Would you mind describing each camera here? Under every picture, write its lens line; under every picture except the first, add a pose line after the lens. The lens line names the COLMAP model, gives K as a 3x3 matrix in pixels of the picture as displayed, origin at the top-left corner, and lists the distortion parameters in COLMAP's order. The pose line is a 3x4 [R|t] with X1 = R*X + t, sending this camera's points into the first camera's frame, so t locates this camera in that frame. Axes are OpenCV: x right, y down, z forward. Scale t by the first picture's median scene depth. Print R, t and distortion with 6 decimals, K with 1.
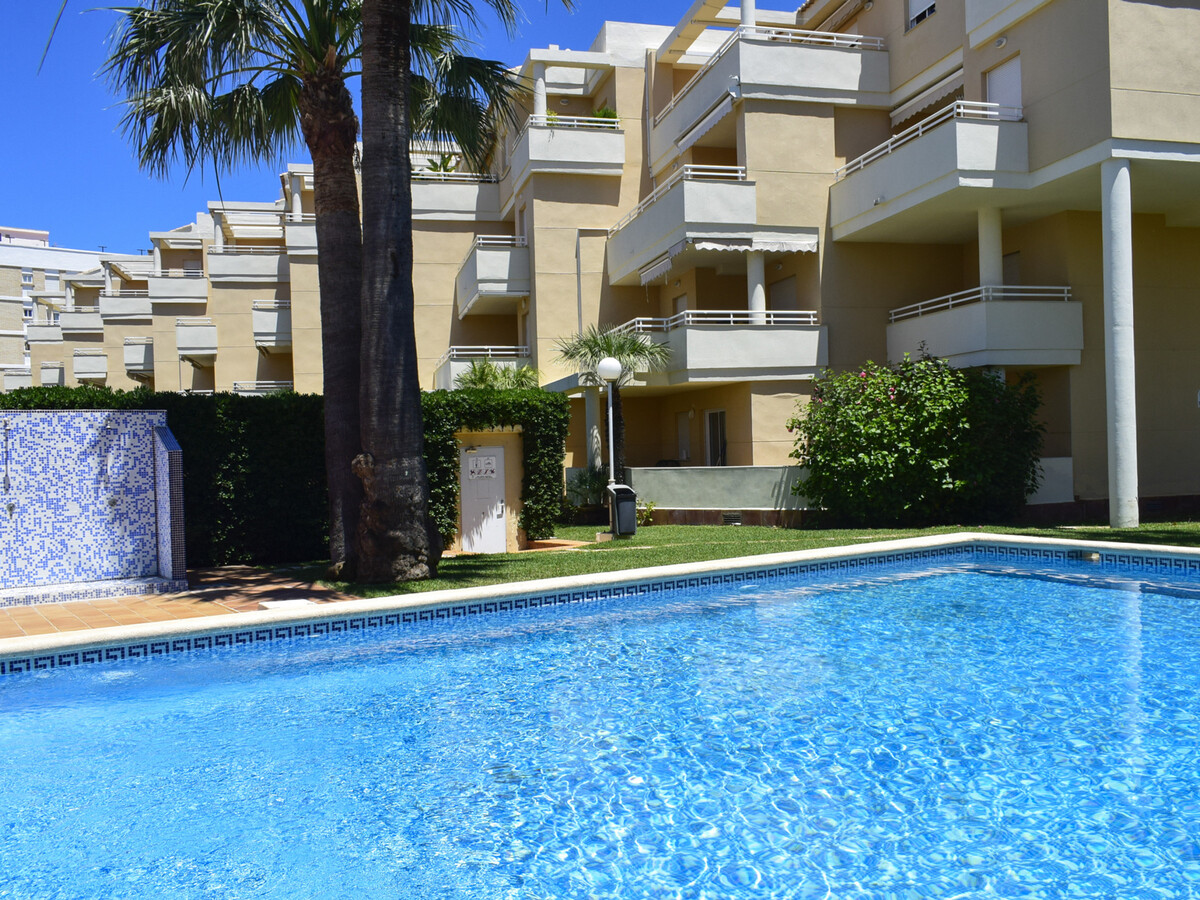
lens RADIAL K [[1058.9, 0, 601.6], [0, 1058.9, 466.5], [0, 0, 1]] dist [-0.020761, 0.005629]
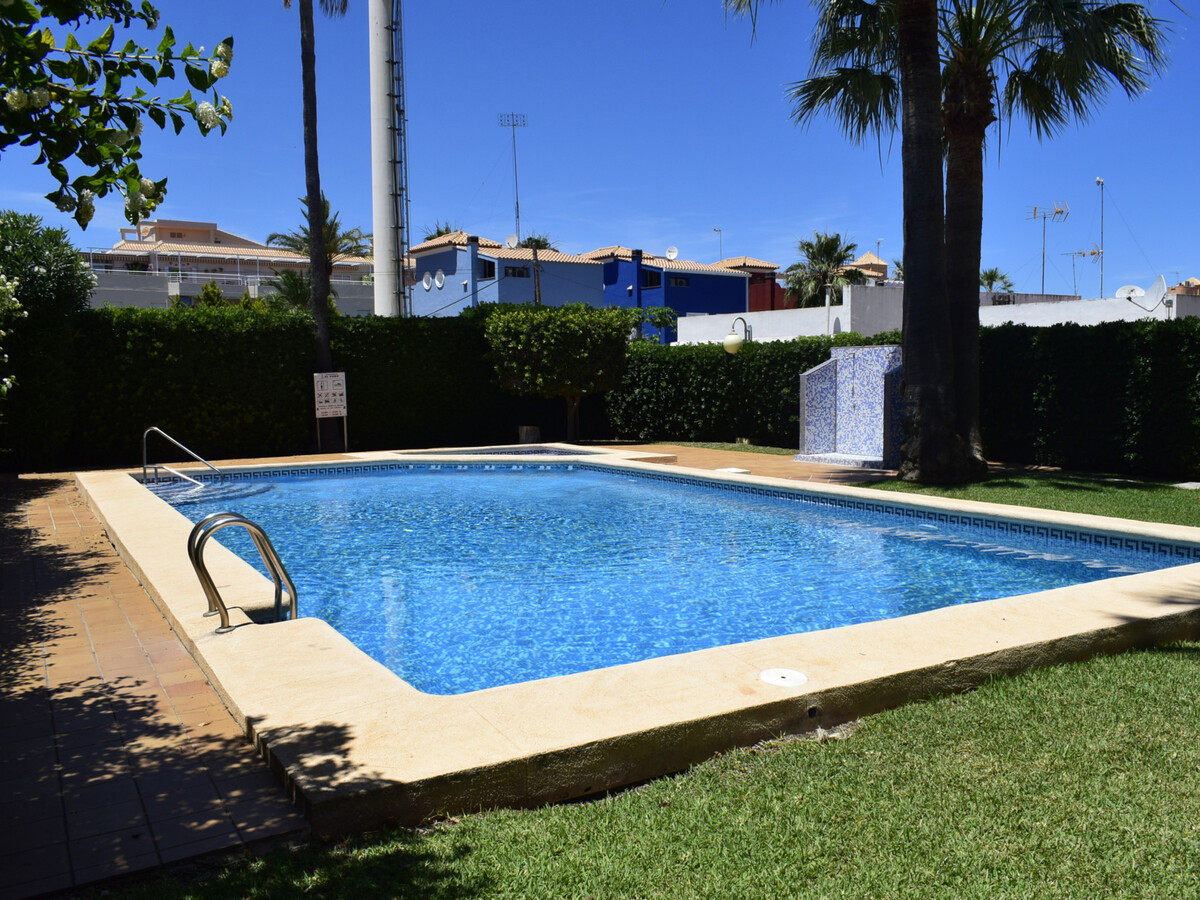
lens RADIAL K [[1058.9, 0, 619.9], [0, 1058.9, 459.5], [0, 0, 1]] dist [-0.020761, 0.005629]
pose [[-0.058552, 0.110345, -0.992167, 0.719967], [-0.003357, 0.993845, 0.110729, -0.038544], [0.998279, 0.009815, -0.057822, 0.473089]]
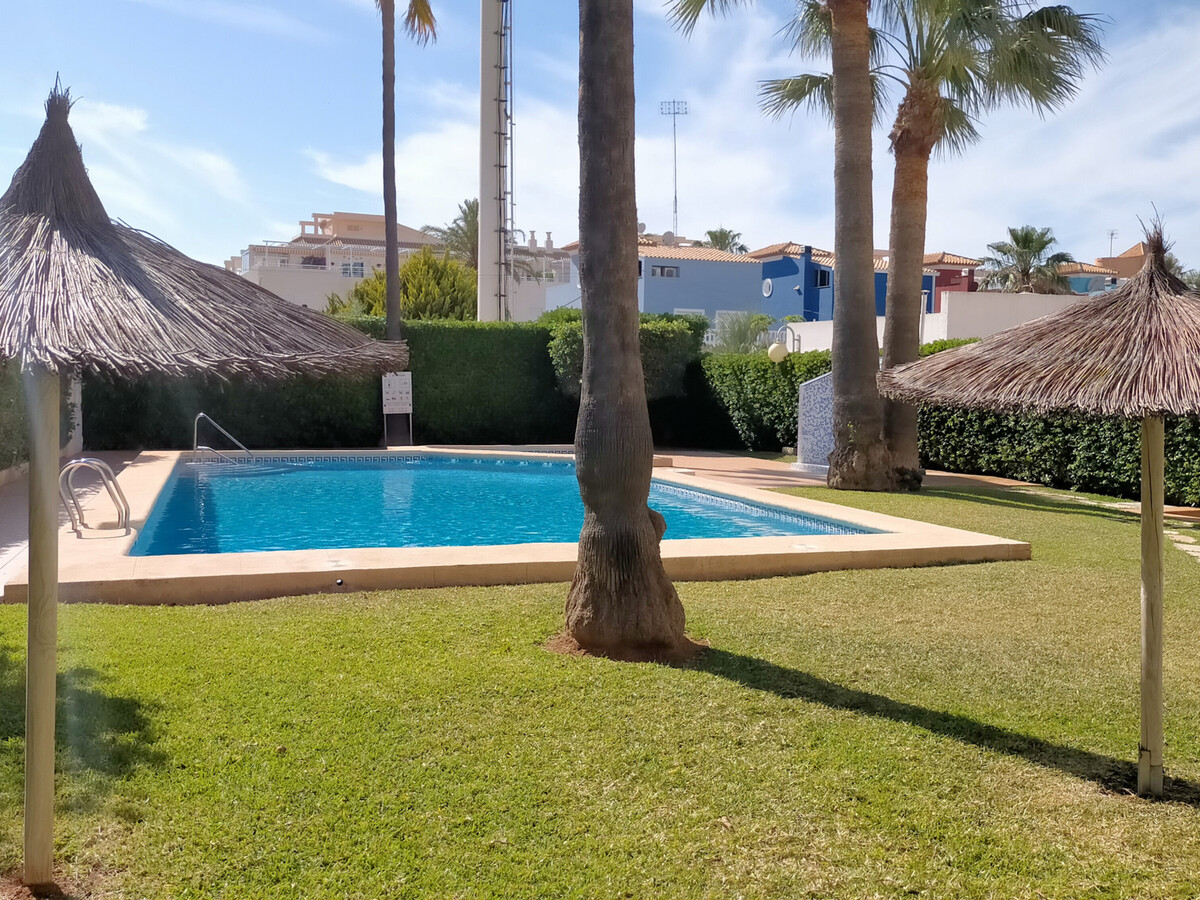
lens RADIAL K [[1203.1, 0, 593.7], [0, 1203.1, 458.3], [0, 0, 1]] dist [0.079031, 0.000000]
pose [[-0.281451, 0.088902, -0.955449, 0.904324], [-0.019494, 0.994964, 0.098321, -0.048245], [0.959378, 0.046298, -0.278300, 0.742860]]
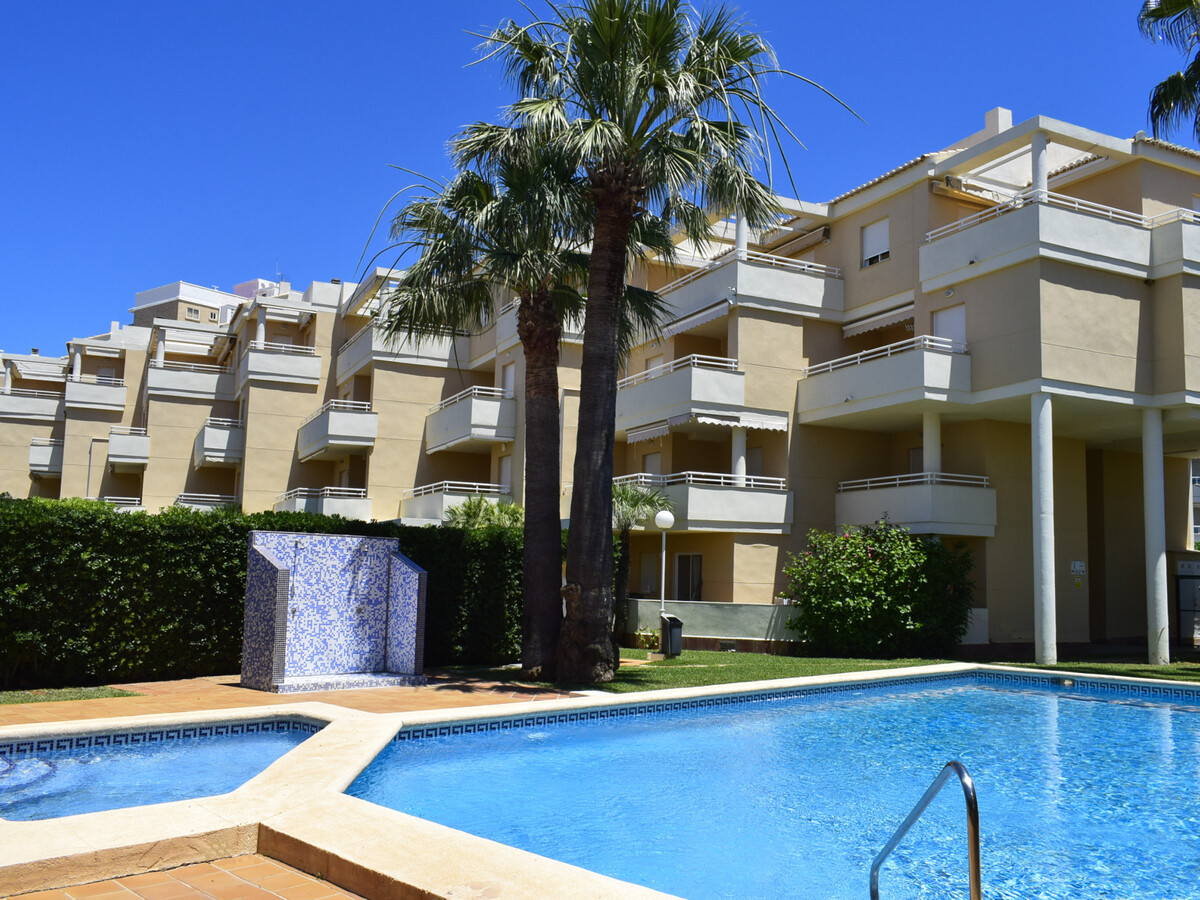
lens RADIAL K [[1058.9, 0, 598.1], [0, 1058.9, 461.0], [0, 0, 1]] dist [-0.020761, 0.005629]
pose [[0.980003, 0.074565, 0.184481, -0.292789], [-0.050857, 0.990201, -0.130061, 0.004919], [-0.192371, 0.118078, 0.974192, -0.197314]]
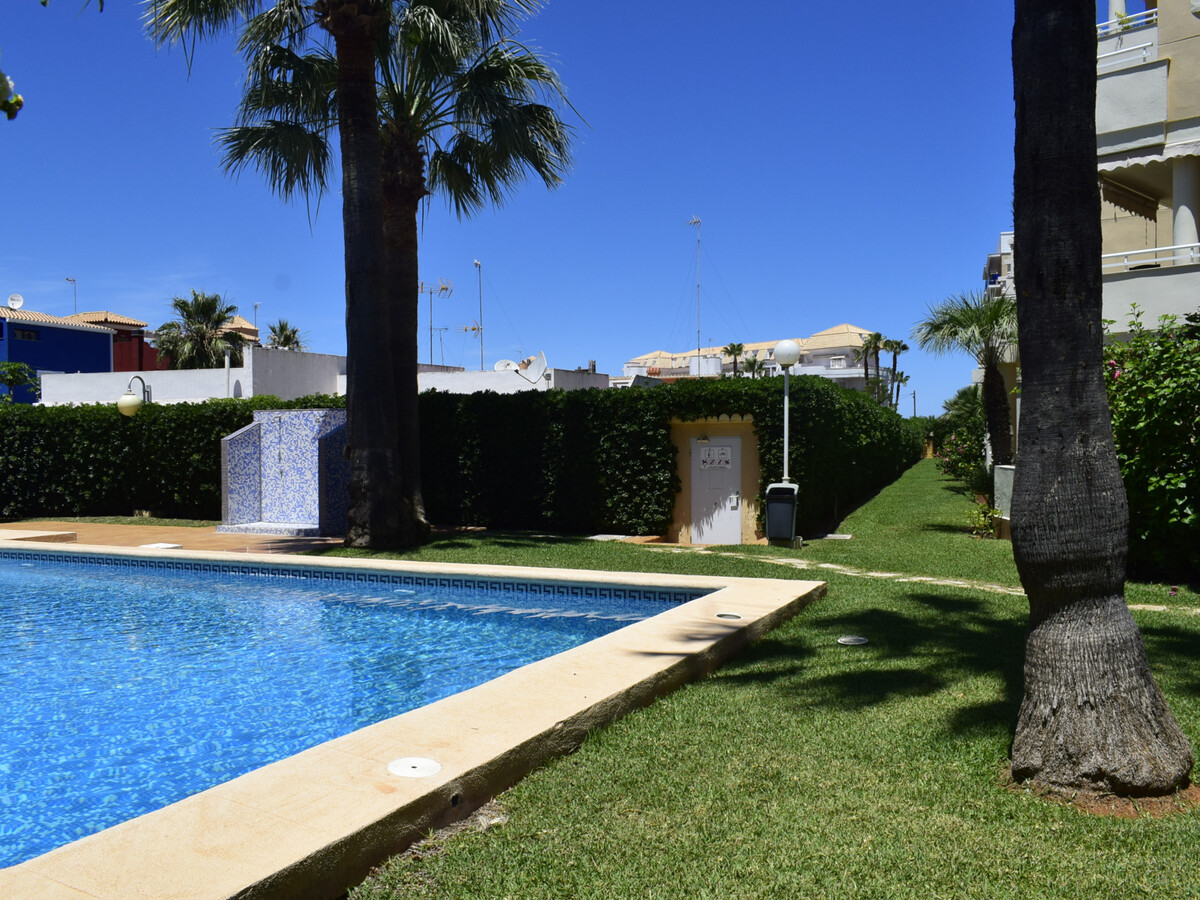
lens RADIAL K [[1058.9, 0, 623.3], [0, 1058.9, 463.2], [0, 0, 1]] dist [-0.020761, 0.005629]
pose [[0.504884, 0.048064, -0.861848, 0.683718], [-0.020743, 0.998836, 0.043552, -0.034459], [0.862938, -0.004112, 0.505293, 0.416842]]
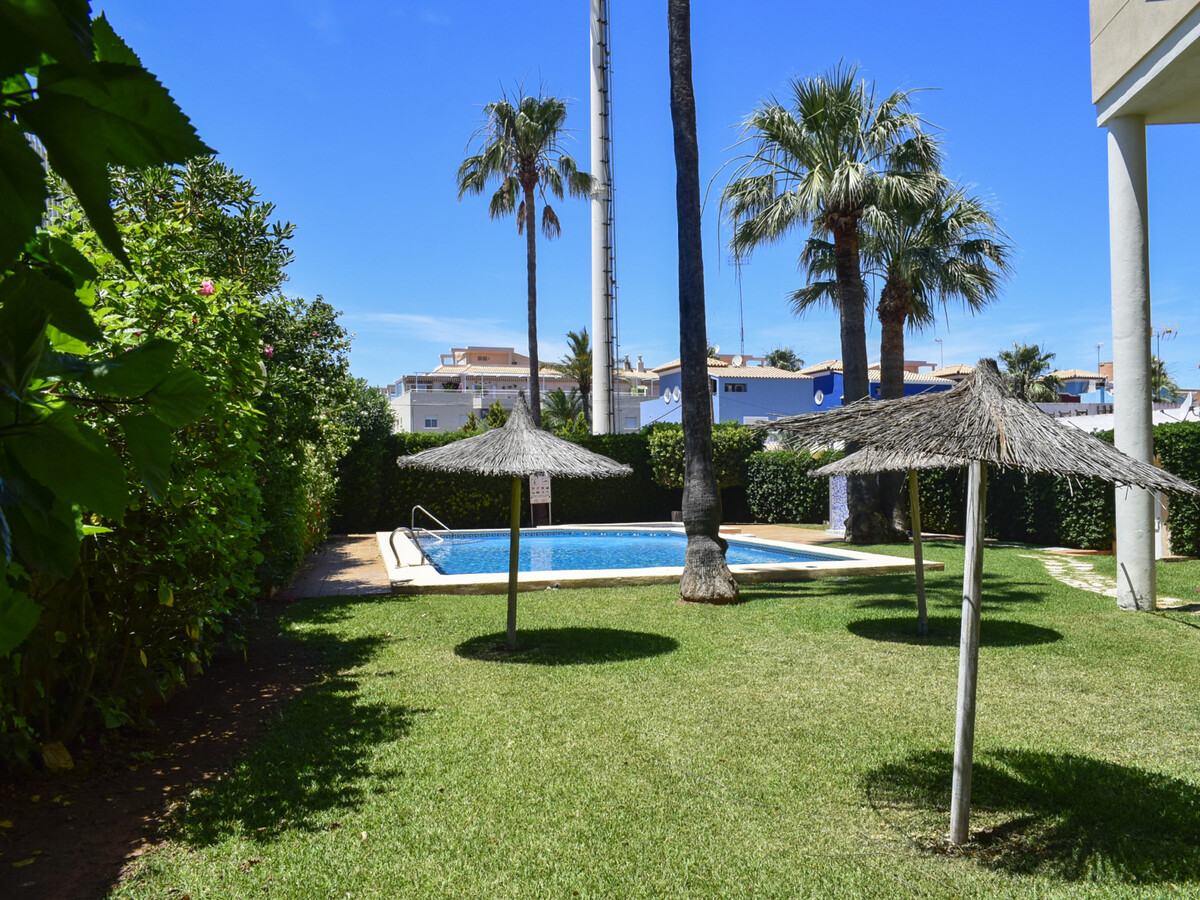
lens RADIAL K [[1058.9, 0, 603.9], [0, 1058.9, 449.6], [0, 0, 1]] dist [-0.020761, 0.005629]
pose [[-0.346911, 0.011091, -0.937833, 1.214774], [0.008118, 0.999928, 0.008822, -0.059081], [0.937863, -0.004553, -0.346976, 0.823480]]
